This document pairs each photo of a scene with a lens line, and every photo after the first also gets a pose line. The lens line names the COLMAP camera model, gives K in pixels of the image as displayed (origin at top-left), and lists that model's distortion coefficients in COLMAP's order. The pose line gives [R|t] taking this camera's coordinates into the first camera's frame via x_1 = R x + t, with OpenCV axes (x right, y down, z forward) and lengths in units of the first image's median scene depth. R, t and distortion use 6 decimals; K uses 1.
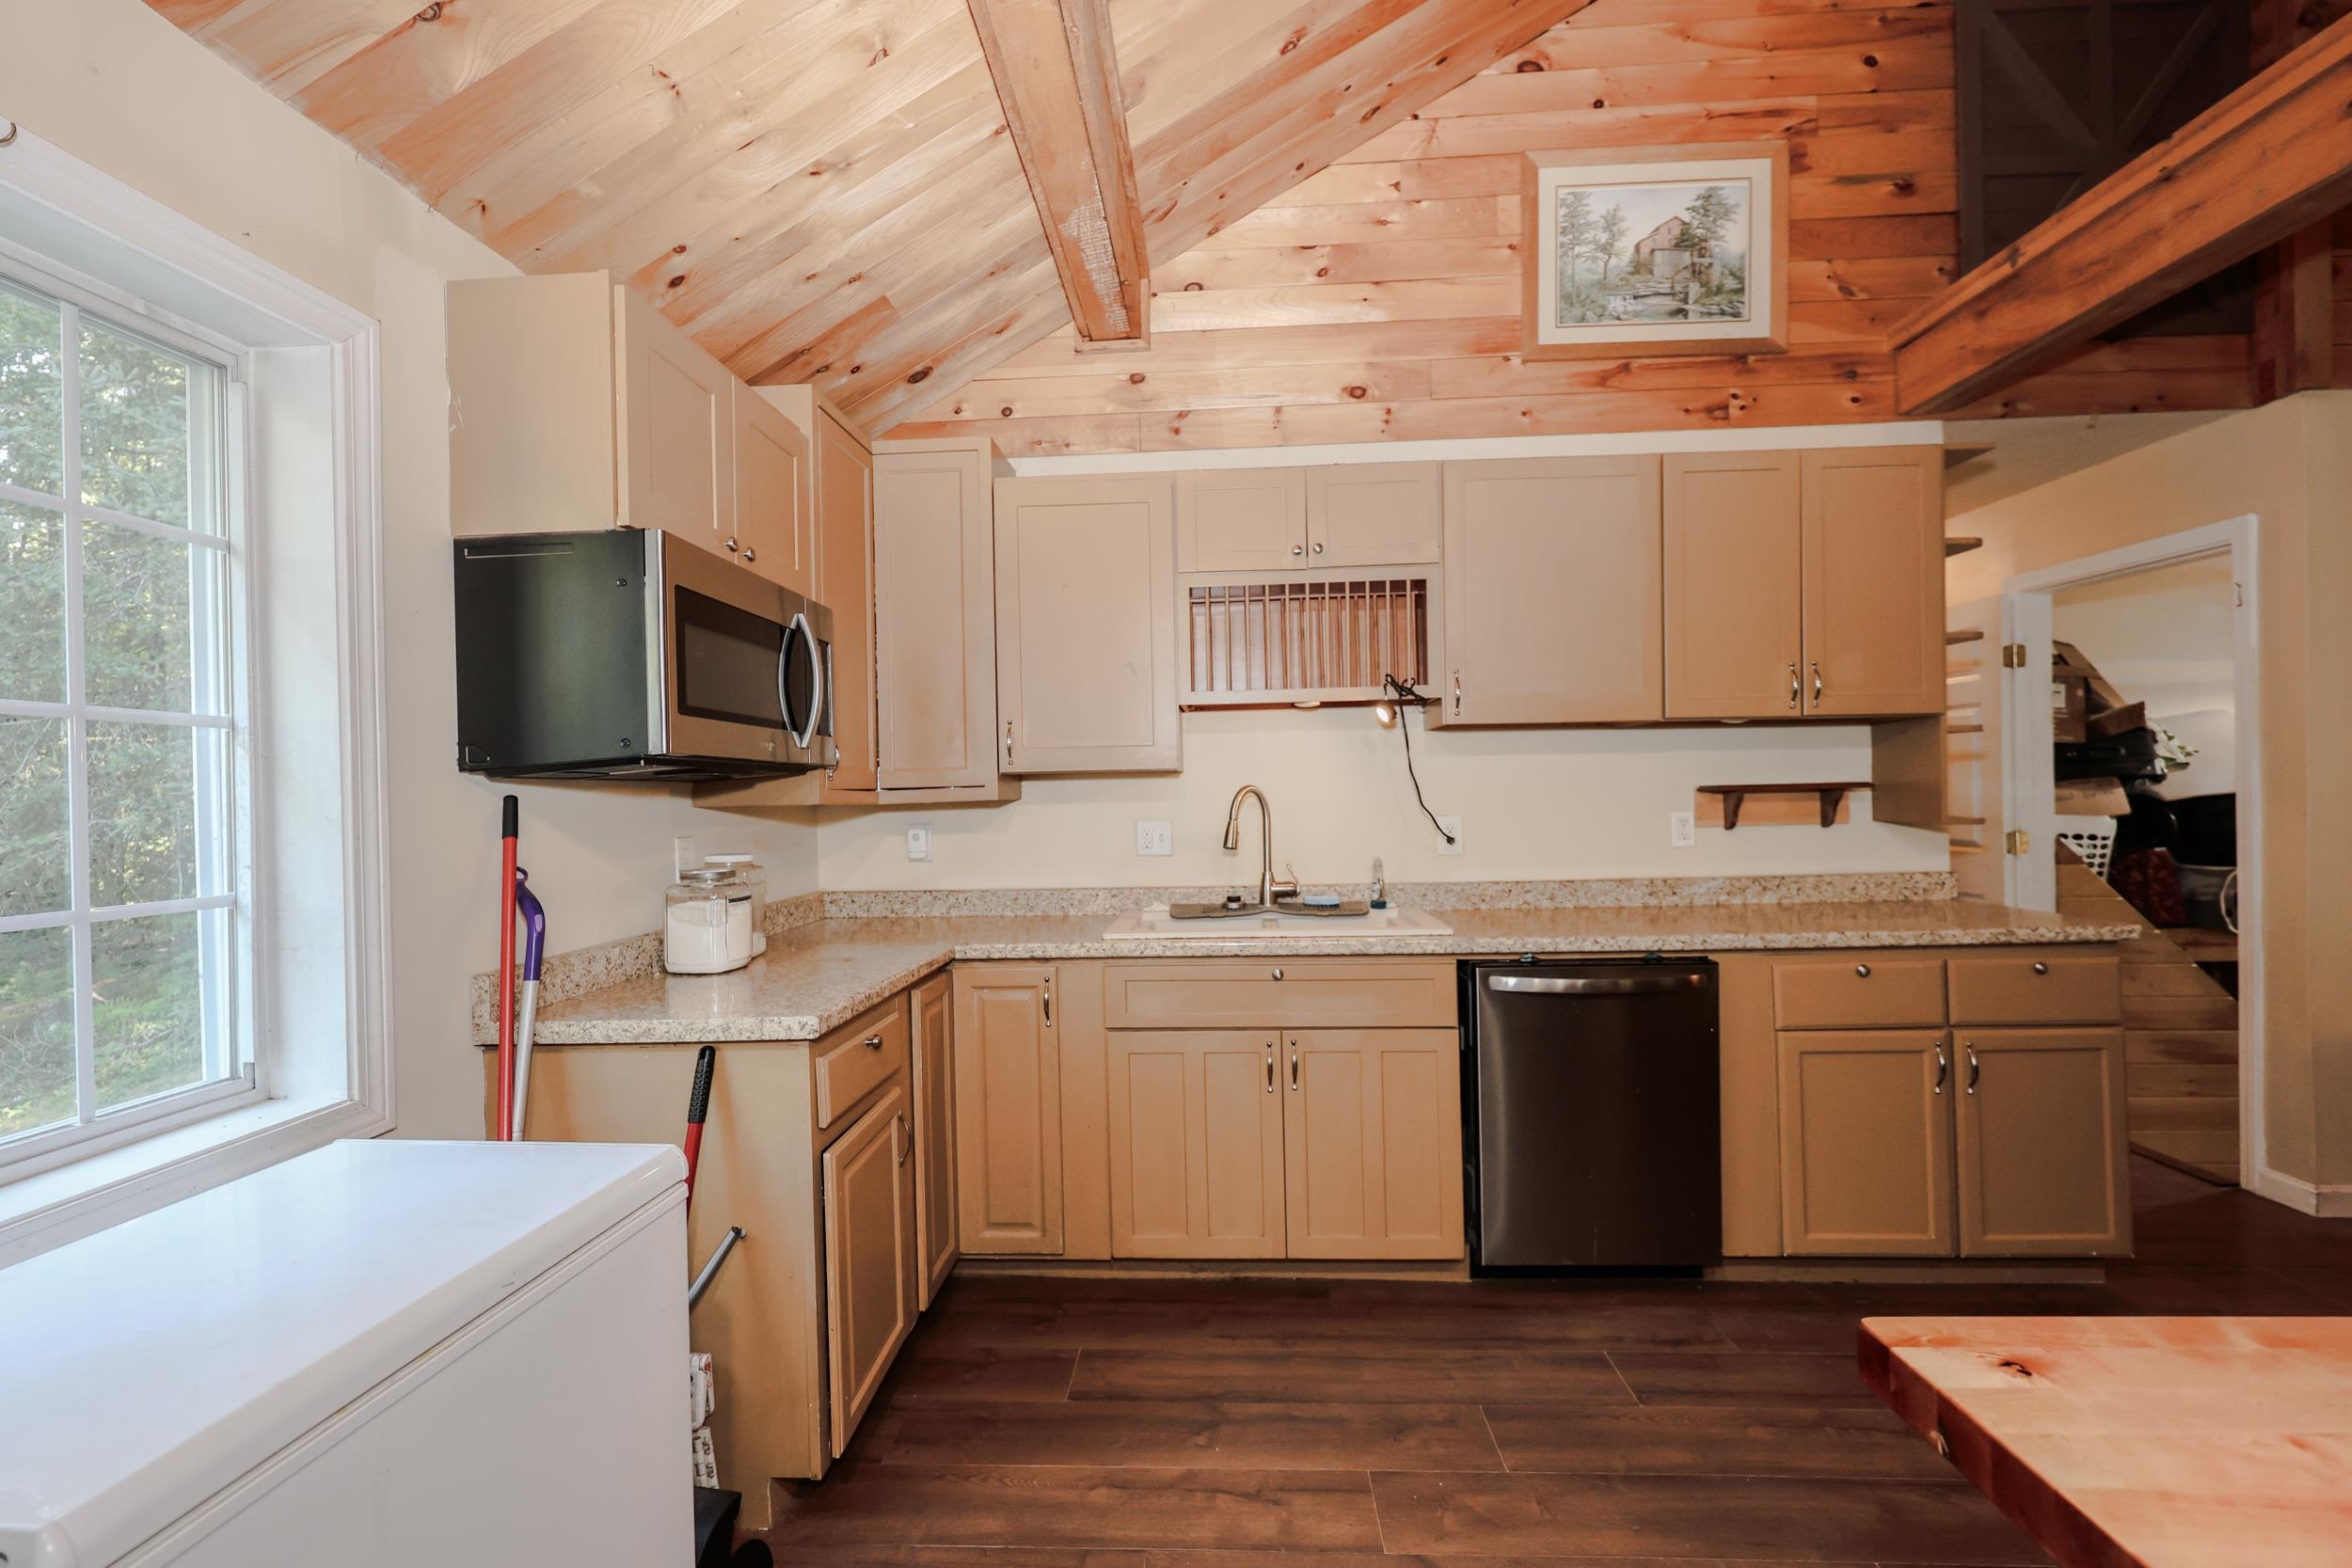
lens RADIAL K [[980.7, 0, 1176.0], [0, 980.7, 784.0], [0, 0, 1]] dist [-0.001138, 0.000216]
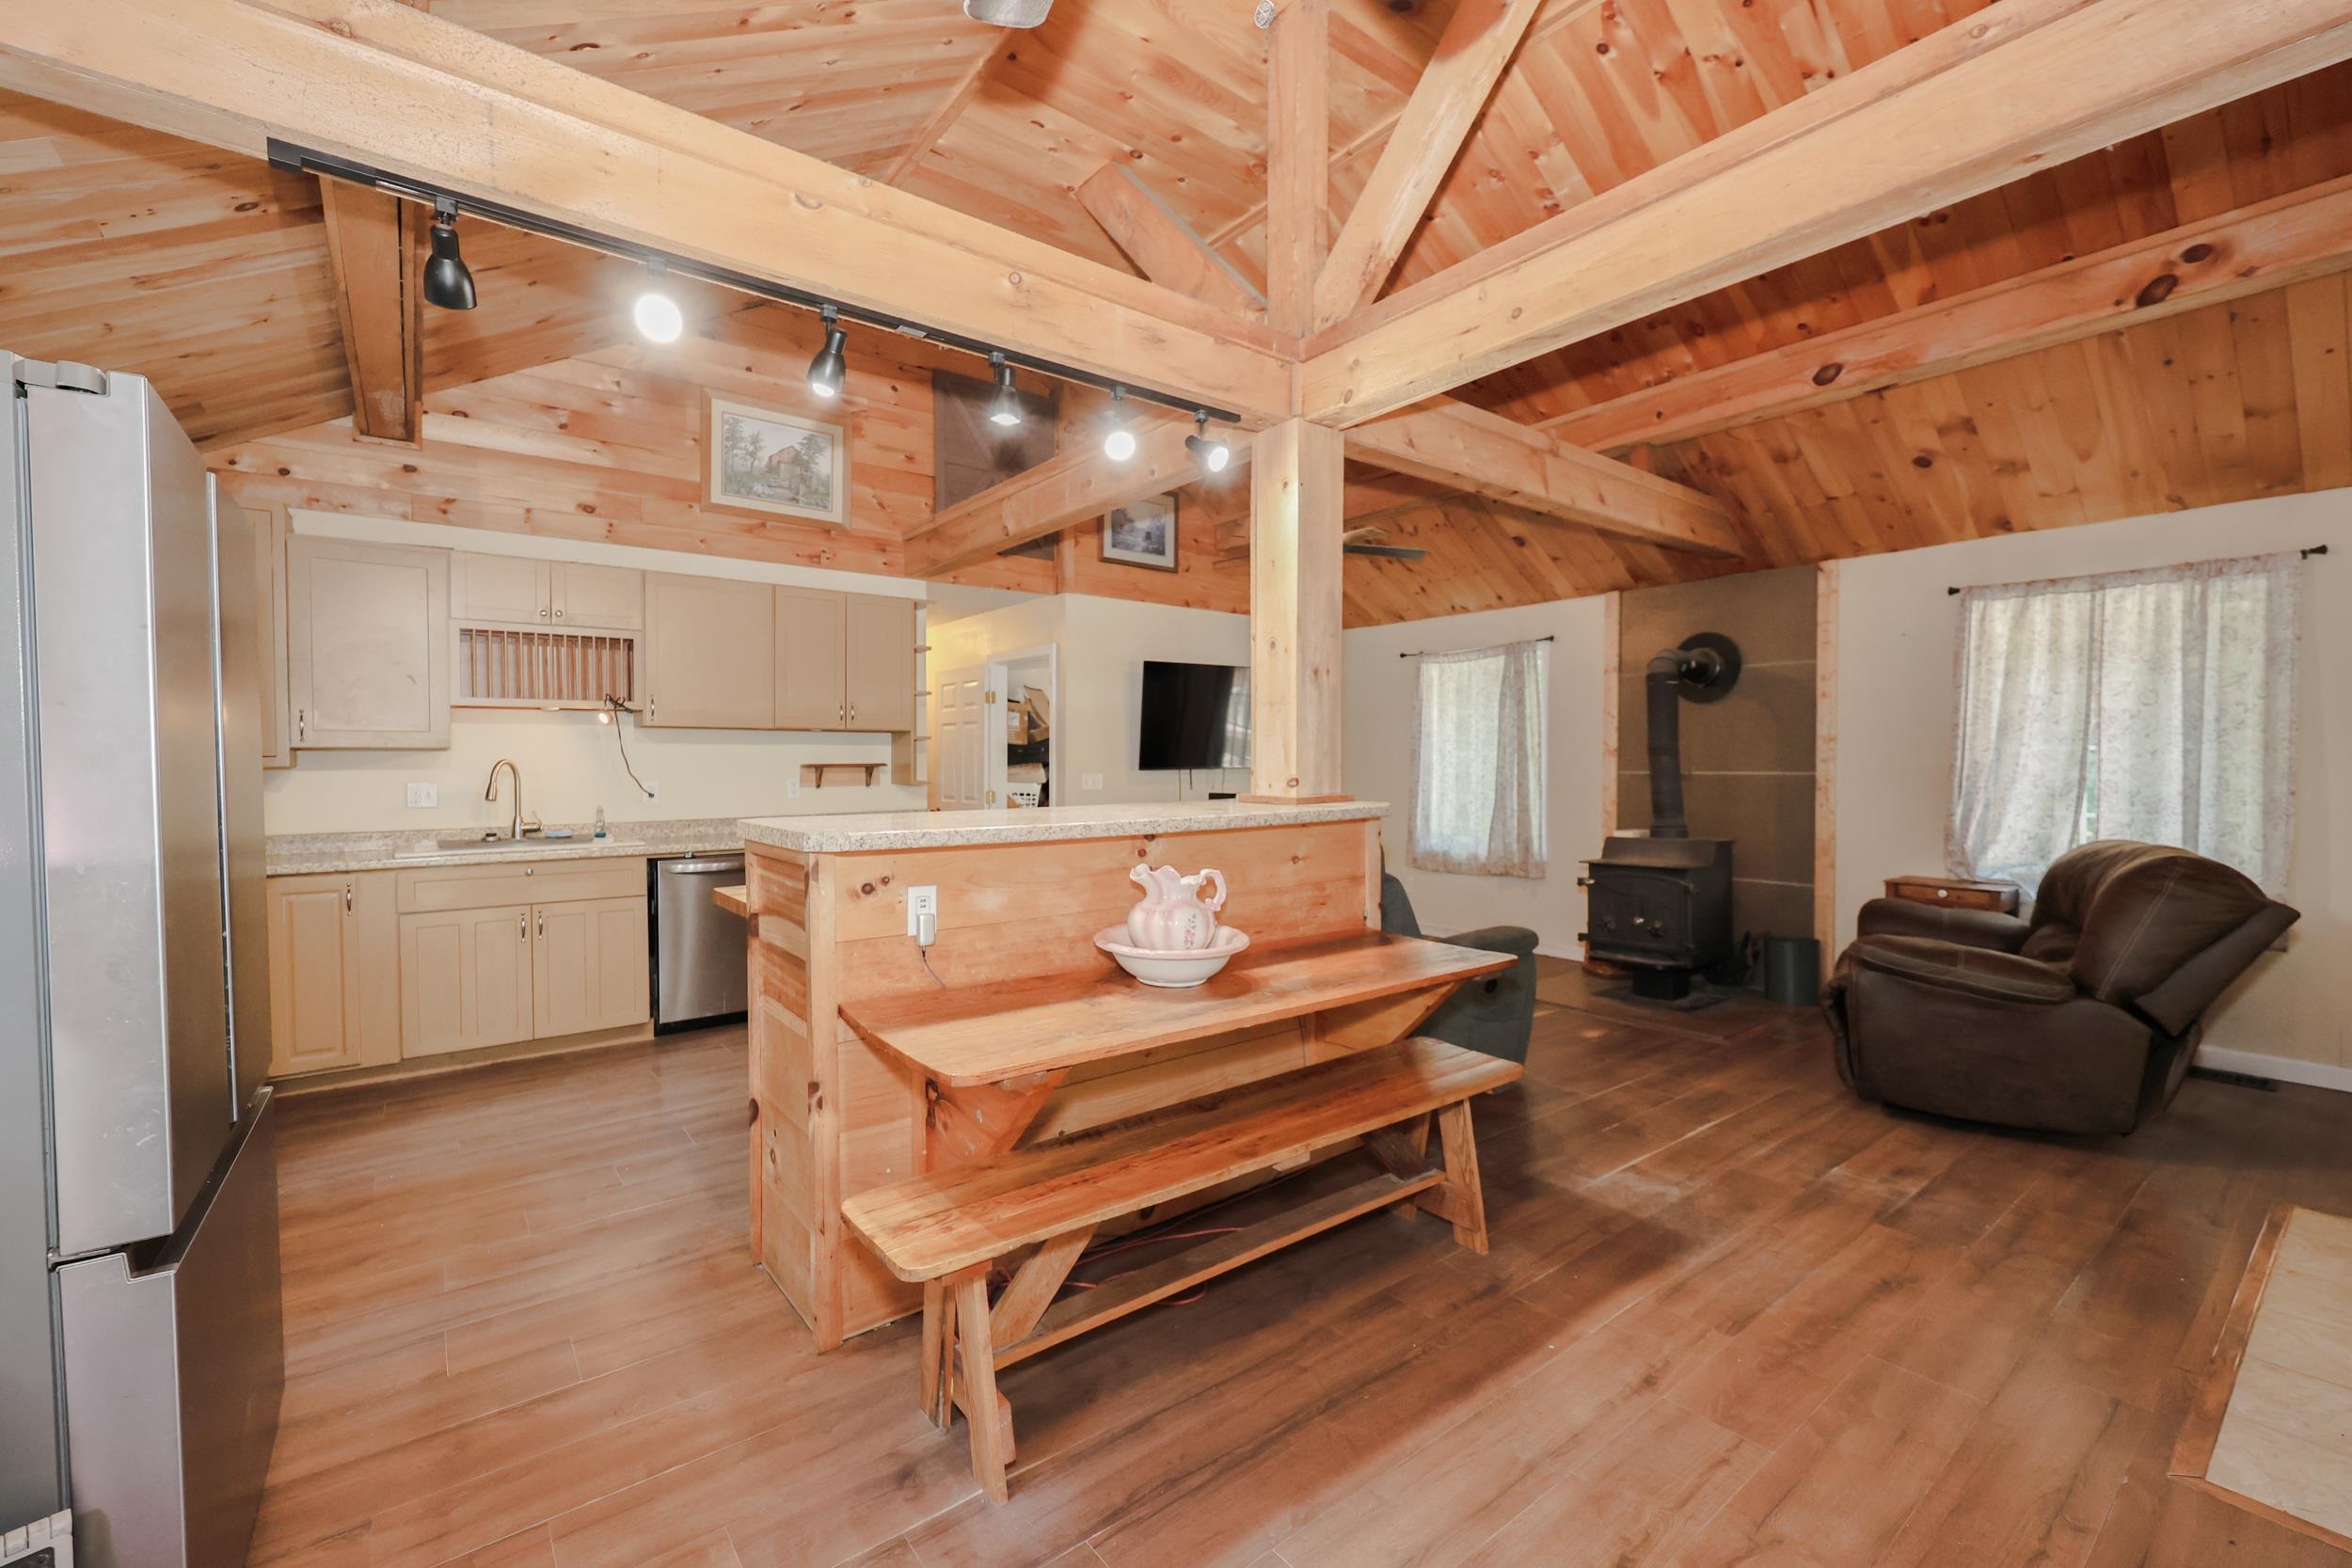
lens RADIAL K [[980.9, 0, 1162.0], [0, 980.9, 775.1], [0, 0, 1]] dist [0.002055, 0.000030]
pose [[0.760090, 0.007317, 0.649777, -0.139425], [-0.013293, 0.999902, 0.004291, 0.005950], [-0.649682, -0.011899, 0.760113, -0.820008]]
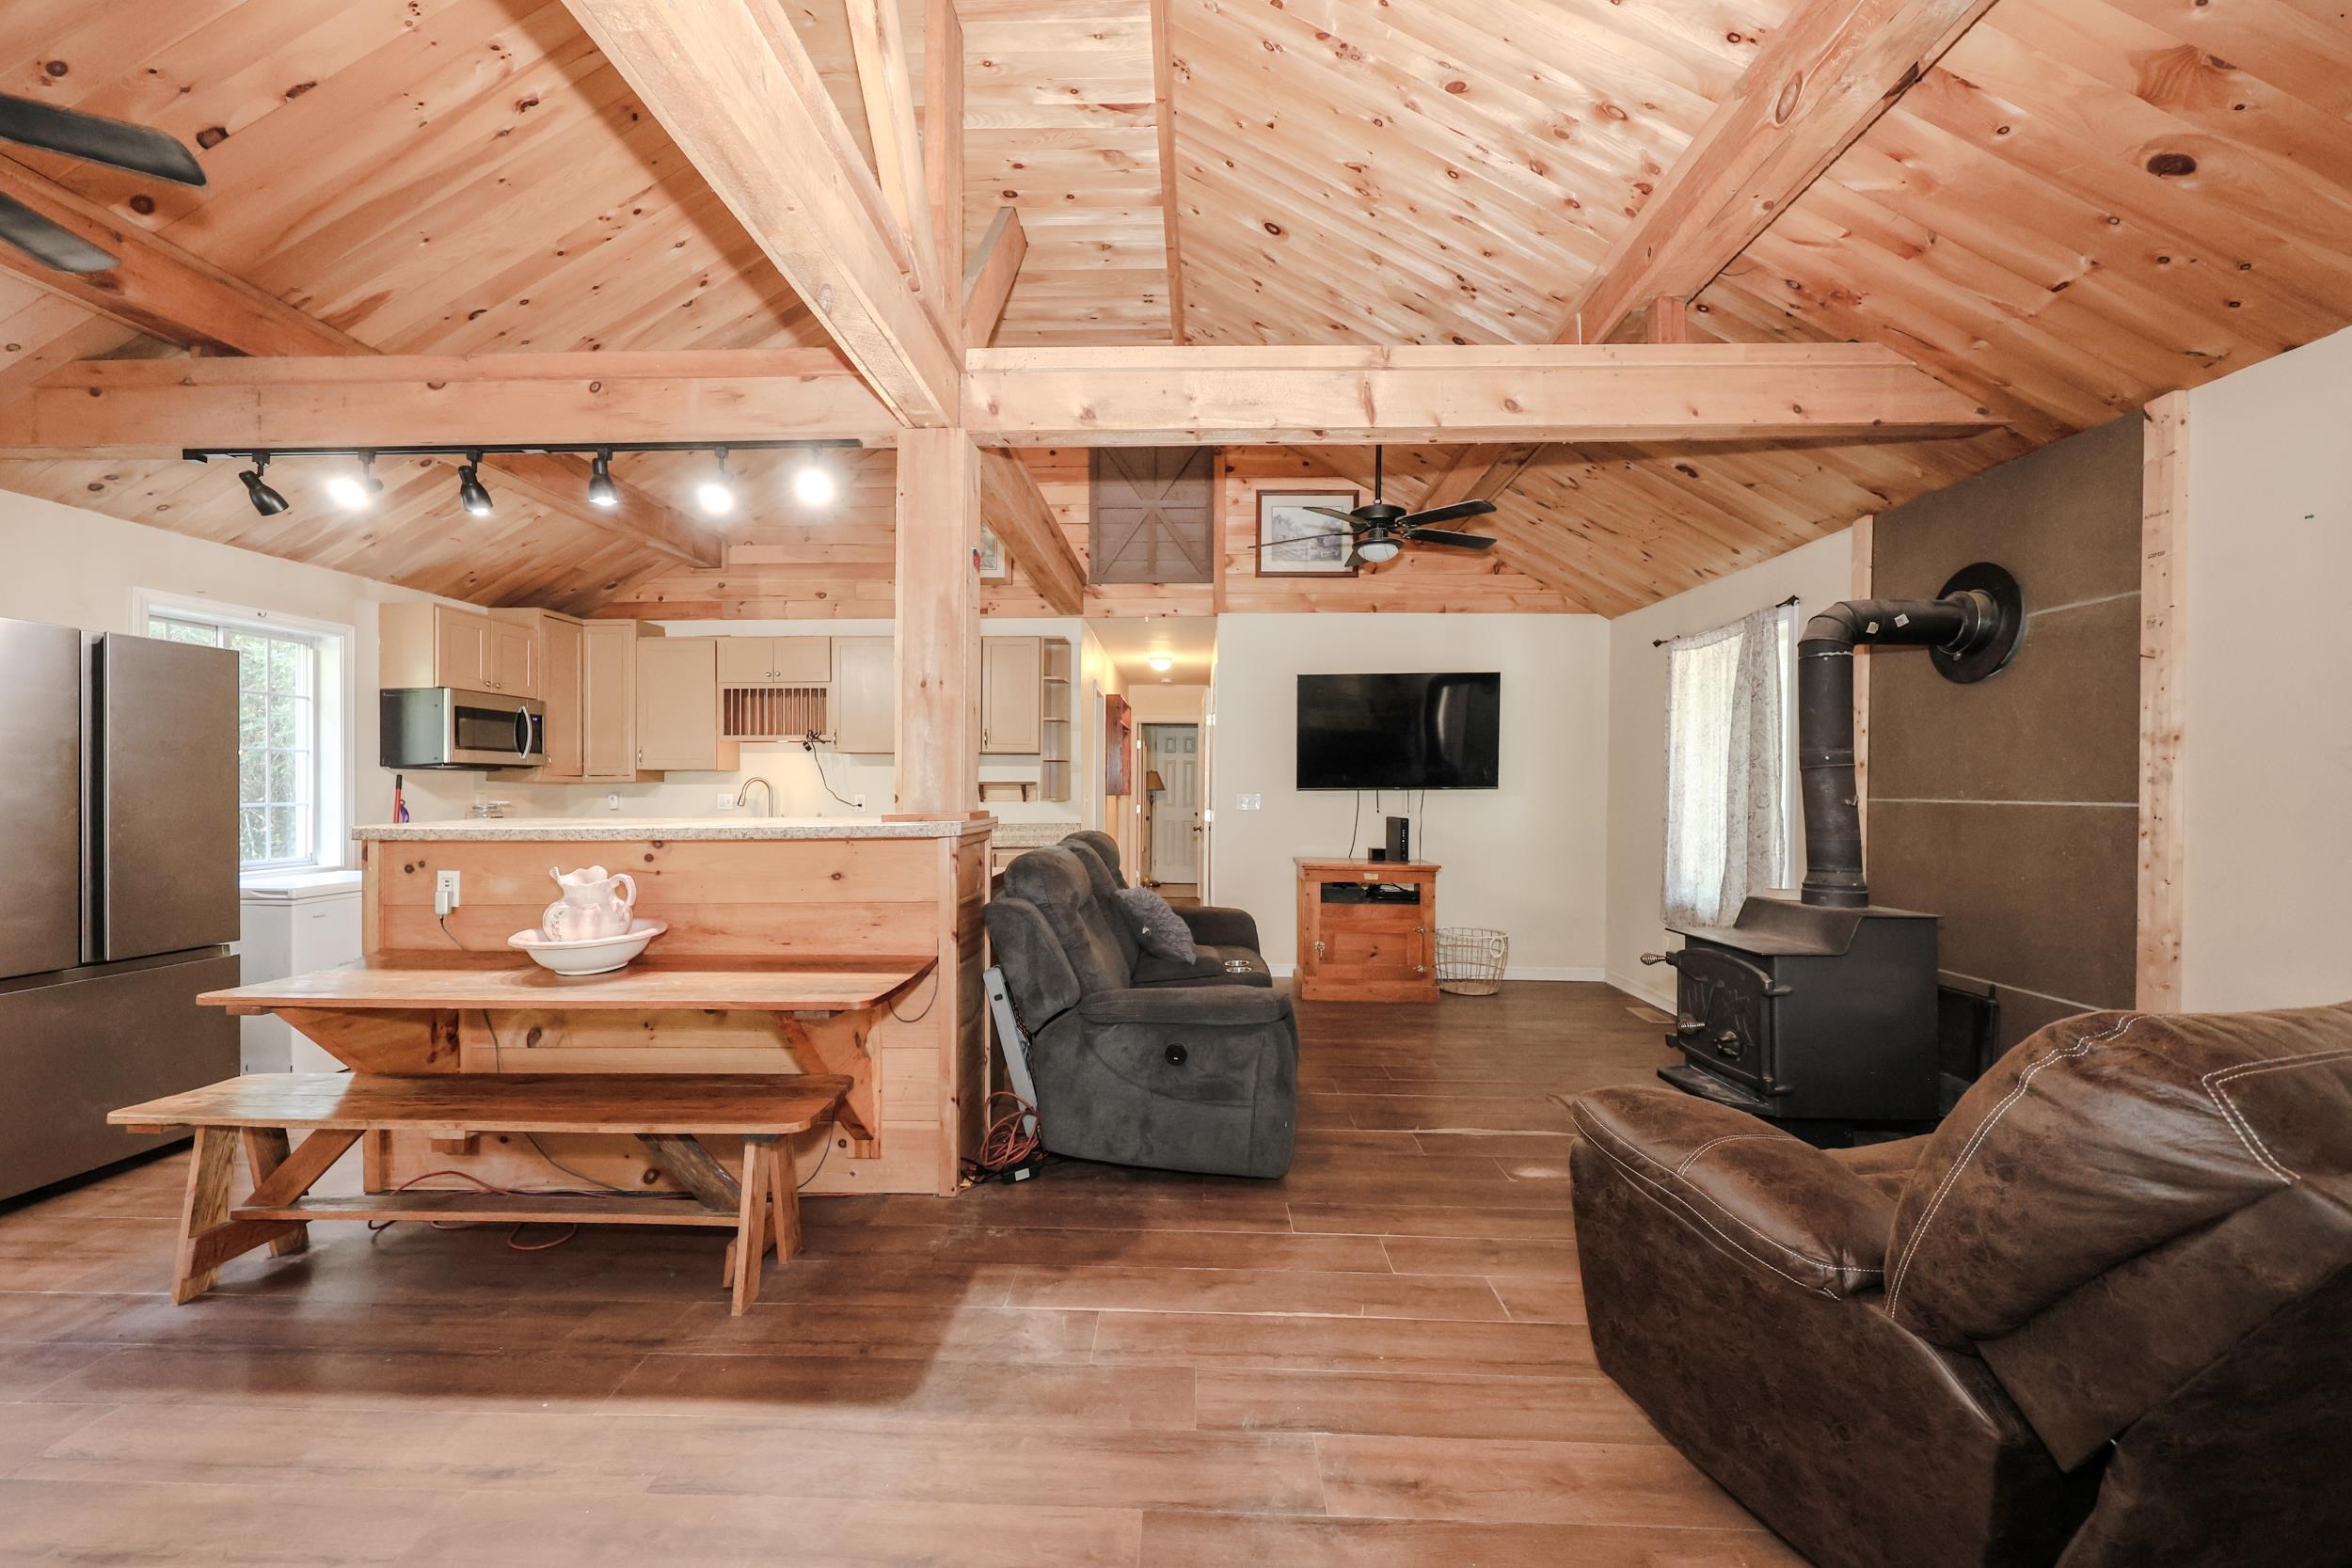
lens RADIAL K [[935.8, 0, 1152.2], [0, 935.8, 781.4], [0, 0, 1]] dist [0.000631, 0.000126]
pose [[0.999662, 0.020106, 0.016500, 0.916392], [-0.020110, 0.999798, 0.000081, -0.008572], [-0.016495, -0.000413, 0.999864, -1.102026]]
